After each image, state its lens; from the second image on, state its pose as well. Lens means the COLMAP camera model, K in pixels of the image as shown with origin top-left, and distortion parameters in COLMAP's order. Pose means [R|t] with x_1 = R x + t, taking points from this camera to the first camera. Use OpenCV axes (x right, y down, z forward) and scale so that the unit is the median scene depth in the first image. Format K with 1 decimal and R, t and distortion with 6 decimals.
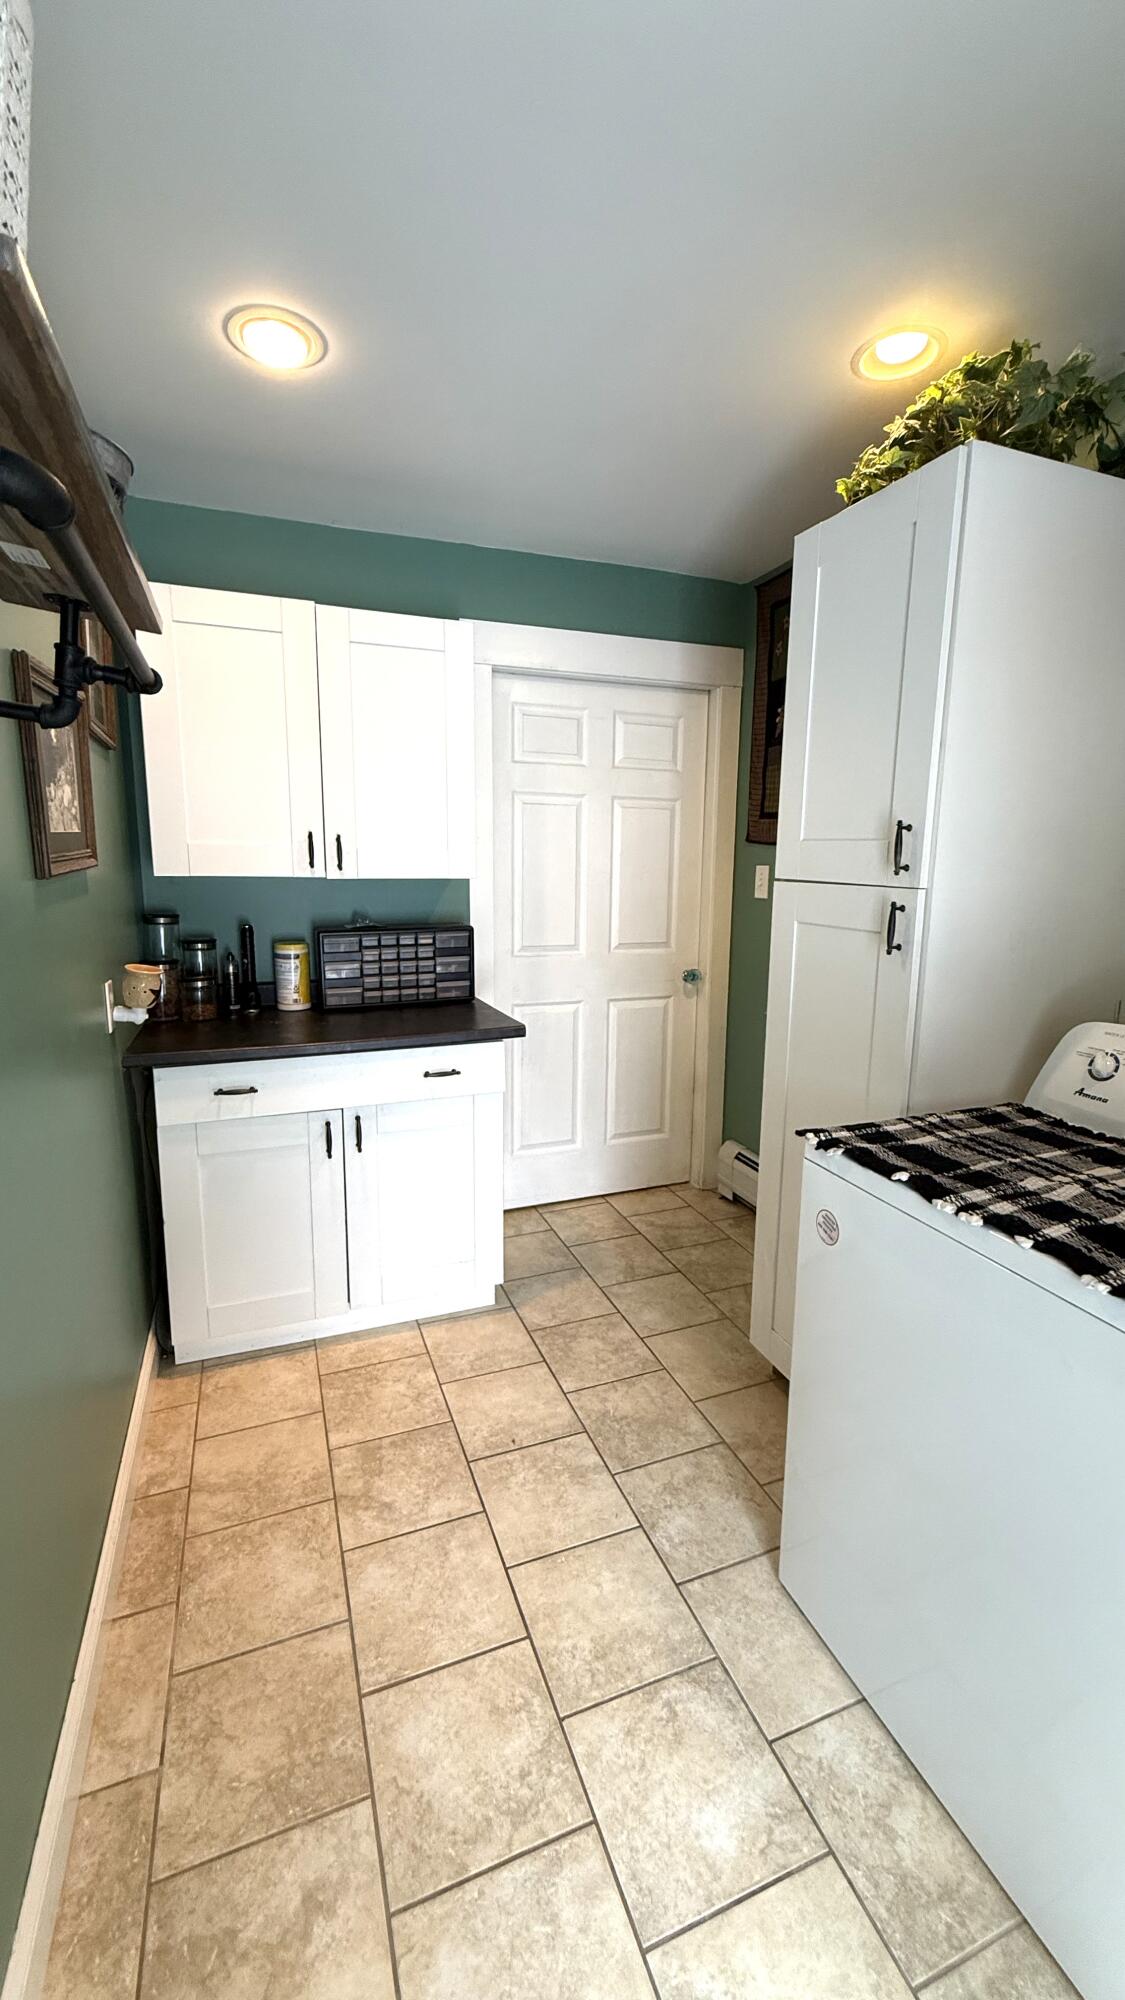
lens RADIAL K [[795.8, 0, 561.9], [0, 795.8, 997.9], [0, 0, 1]] dist [-0.000803, 0.000471]
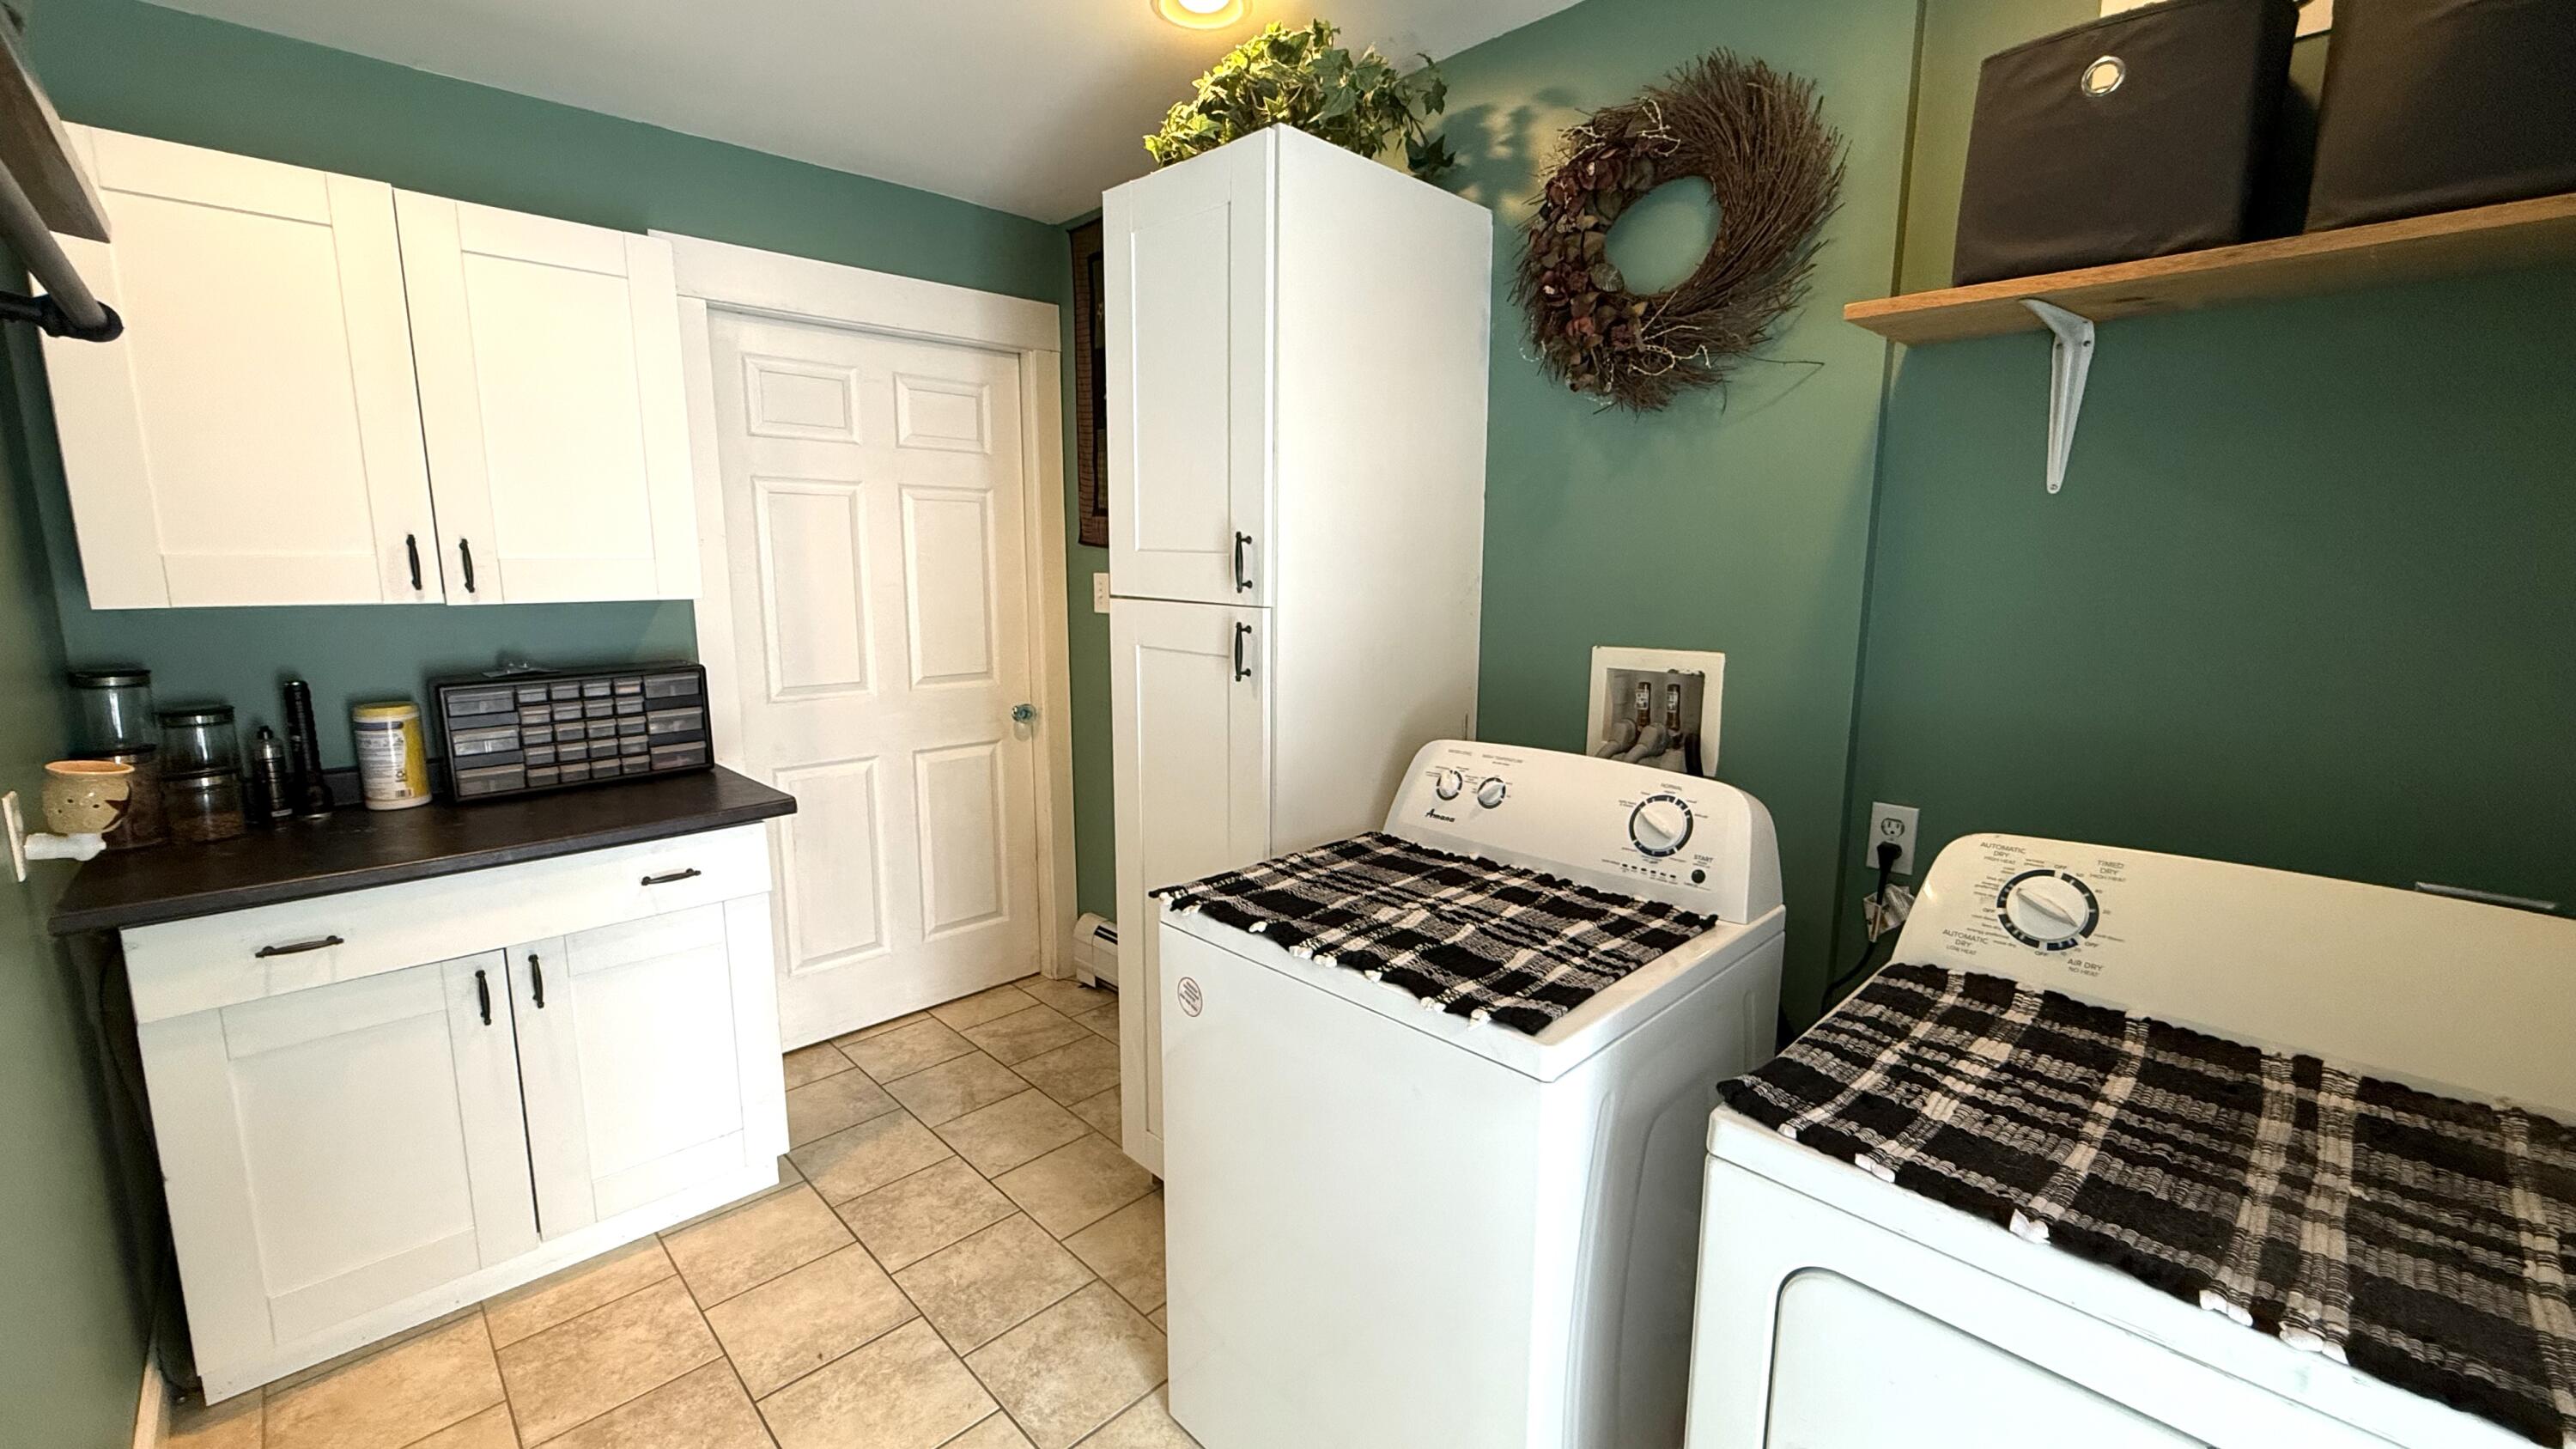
lens RADIAL K [[1025.1, 0, 1283.6], [0, 1025.1, 725.7], [0, 0, 1]] dist [-0.000803, 0.000471]
pose [[0.918509, -0.069854, 0.389181, 0.005024], [0.071849, 0.997371, 0.009447, -0.009533], [-0.388818, 0.019285, 0.921113, -0.061370]]
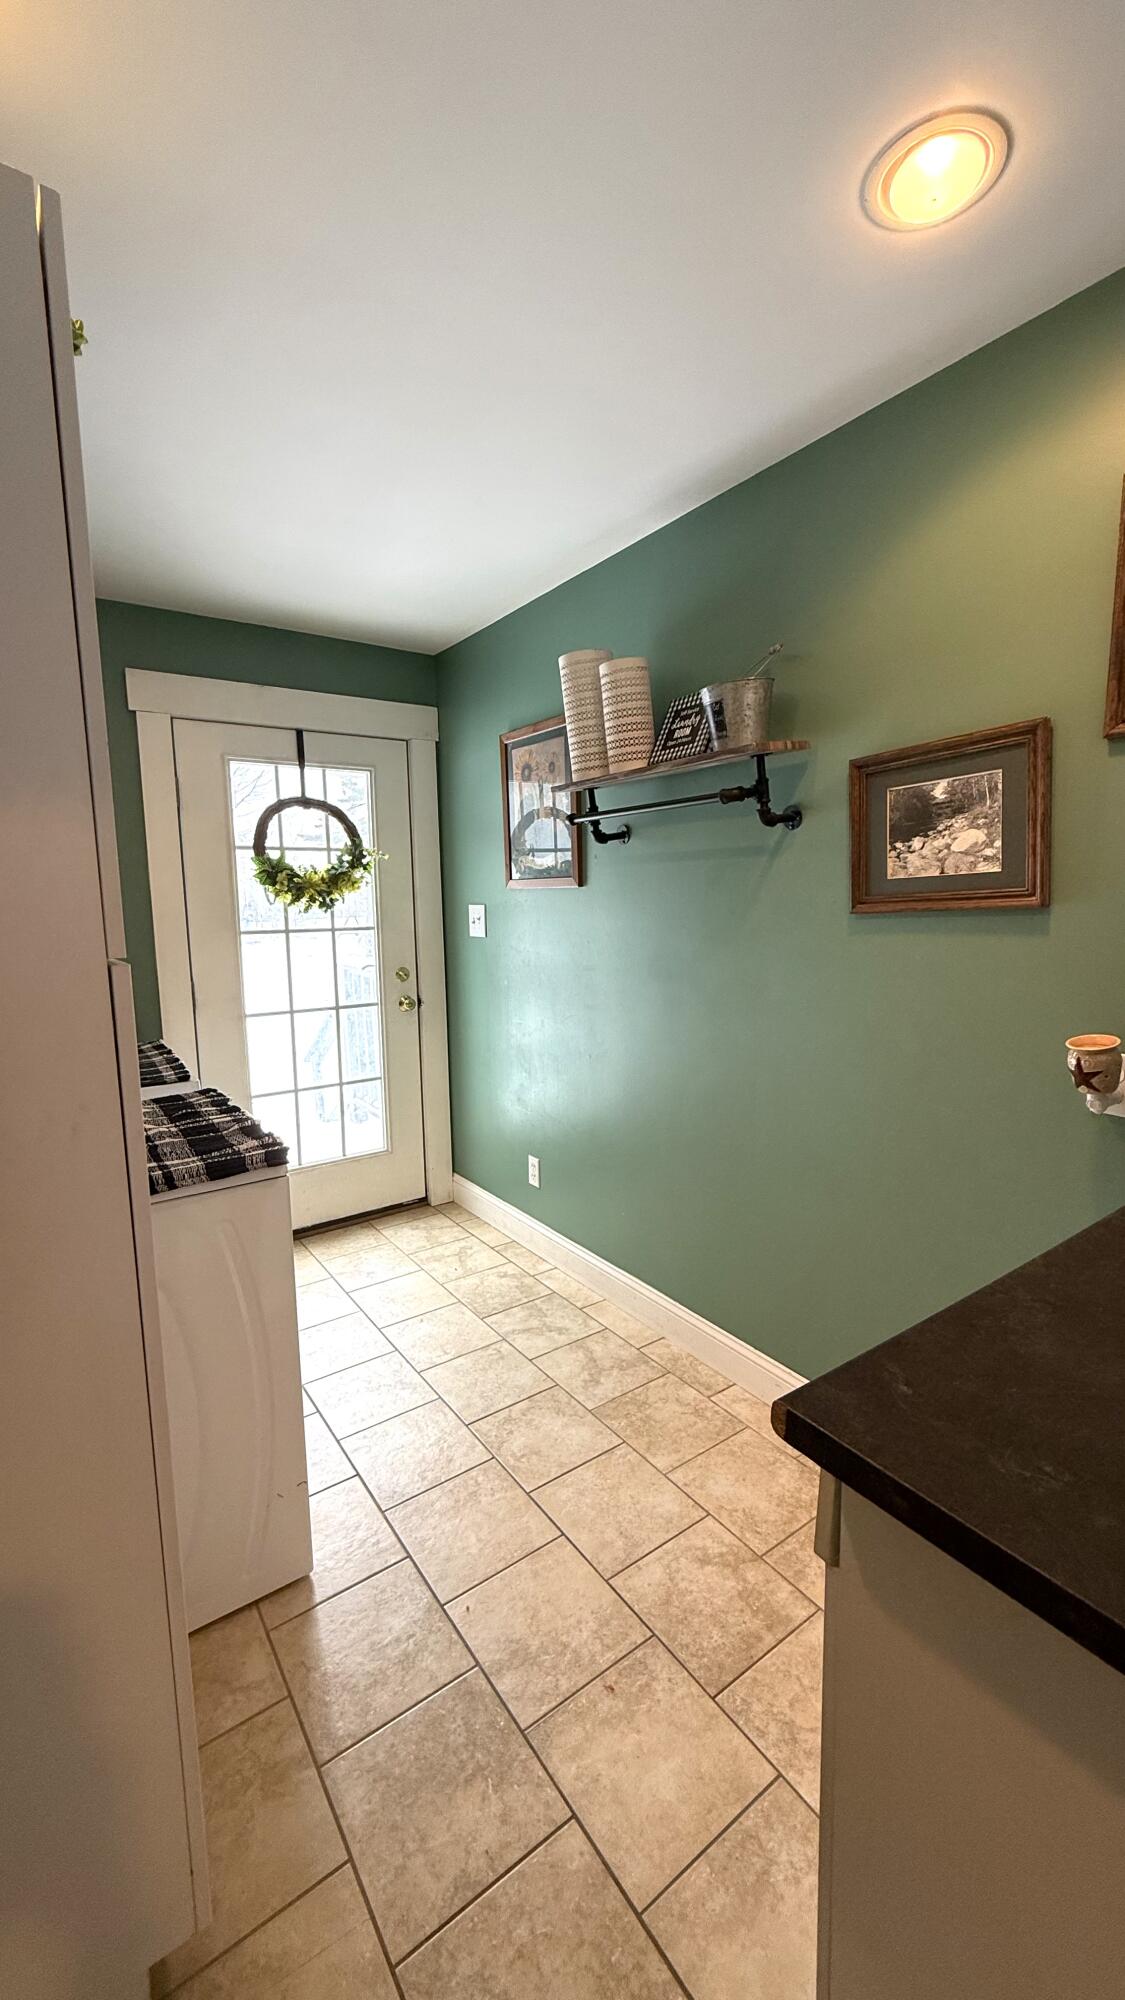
lens RADIAL K [[795.8, 0, 563.9], [0, 795.8, 989.8], [0, 0, 1]] dist [-0.000803, 0.000471]
pose [[-0.968703, 0.043934, -0.244302, 0.129655], [-0.026920, 0.959812, 0.279350, -0.252945], [0.246757, 0.277184, -0.928590, 1.403755]]
